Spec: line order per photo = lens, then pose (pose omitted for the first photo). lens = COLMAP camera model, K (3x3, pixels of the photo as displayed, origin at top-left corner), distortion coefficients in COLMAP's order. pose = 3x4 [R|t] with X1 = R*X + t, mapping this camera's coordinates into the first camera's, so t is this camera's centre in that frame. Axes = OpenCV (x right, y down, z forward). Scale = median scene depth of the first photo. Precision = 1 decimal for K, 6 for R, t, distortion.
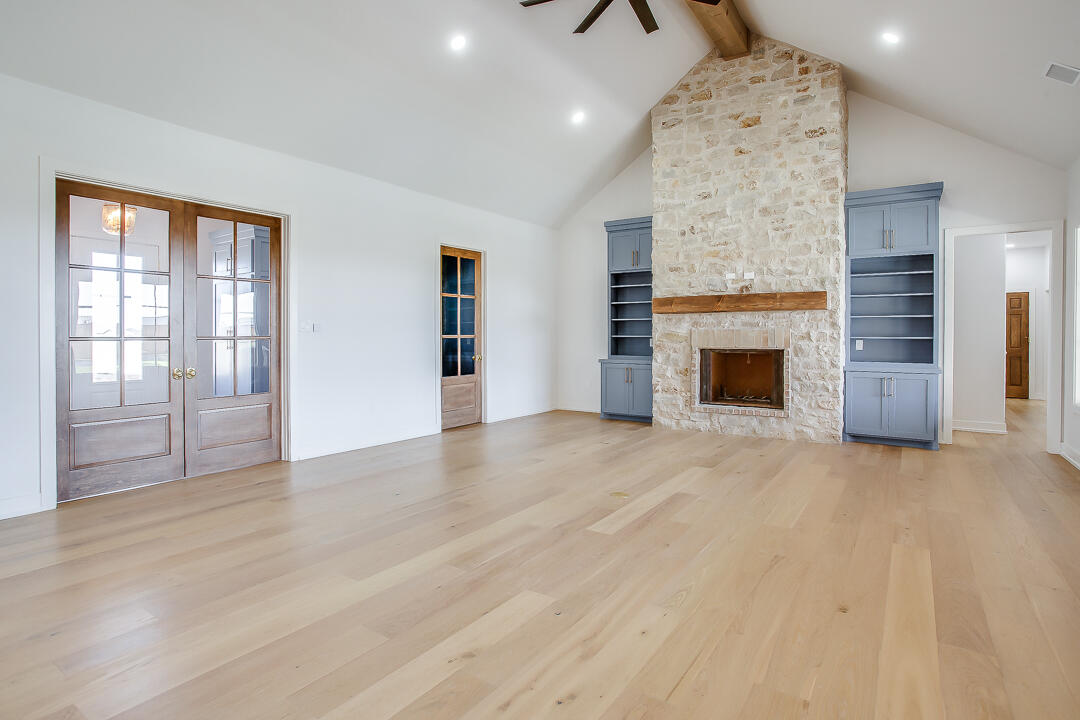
lens RADIAL K [[549.1, 0, 540.7], [0, 549.1, 359.8], [0, 0, 1]] dist [-0.036510, 0.023511]
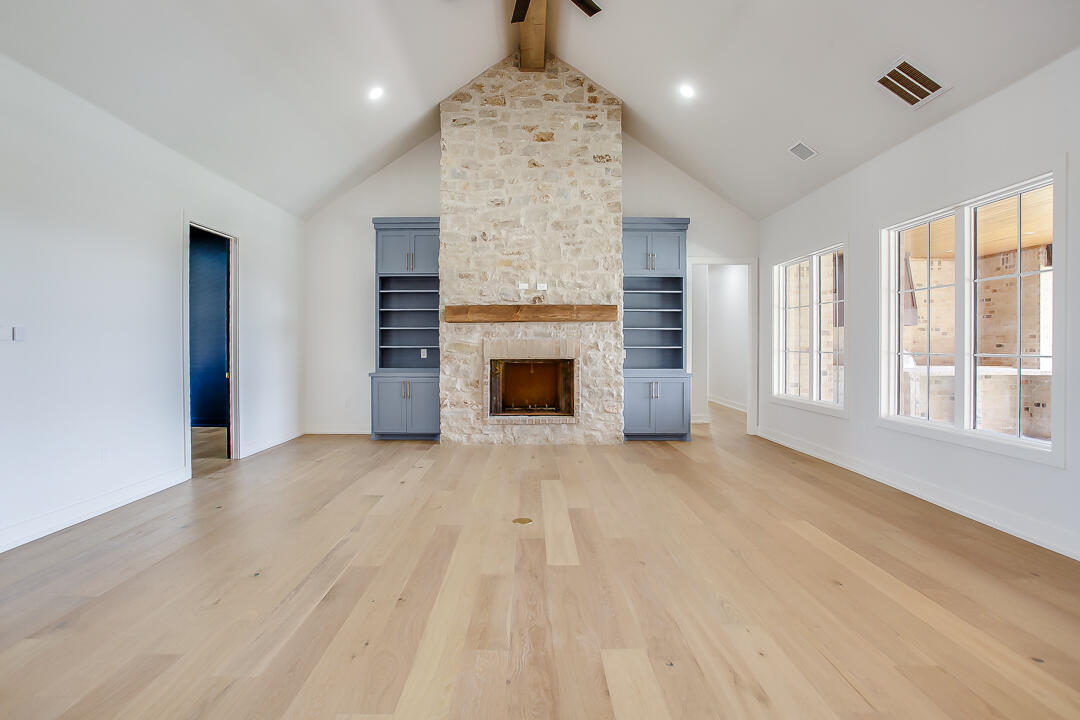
lens RADIAL K [[567.8, 0, 537.8], [0, 567.8, 365.2], [0, 0, 1]] dist [-0.034000, 0.000363]
pose [[0.835429, -0.019165, 0.549264, -0.210756], [0.025858, 0.999656, -0.004451, -0.003387], [-0.548989, 0.017921, 0.835637, 0.123486]]
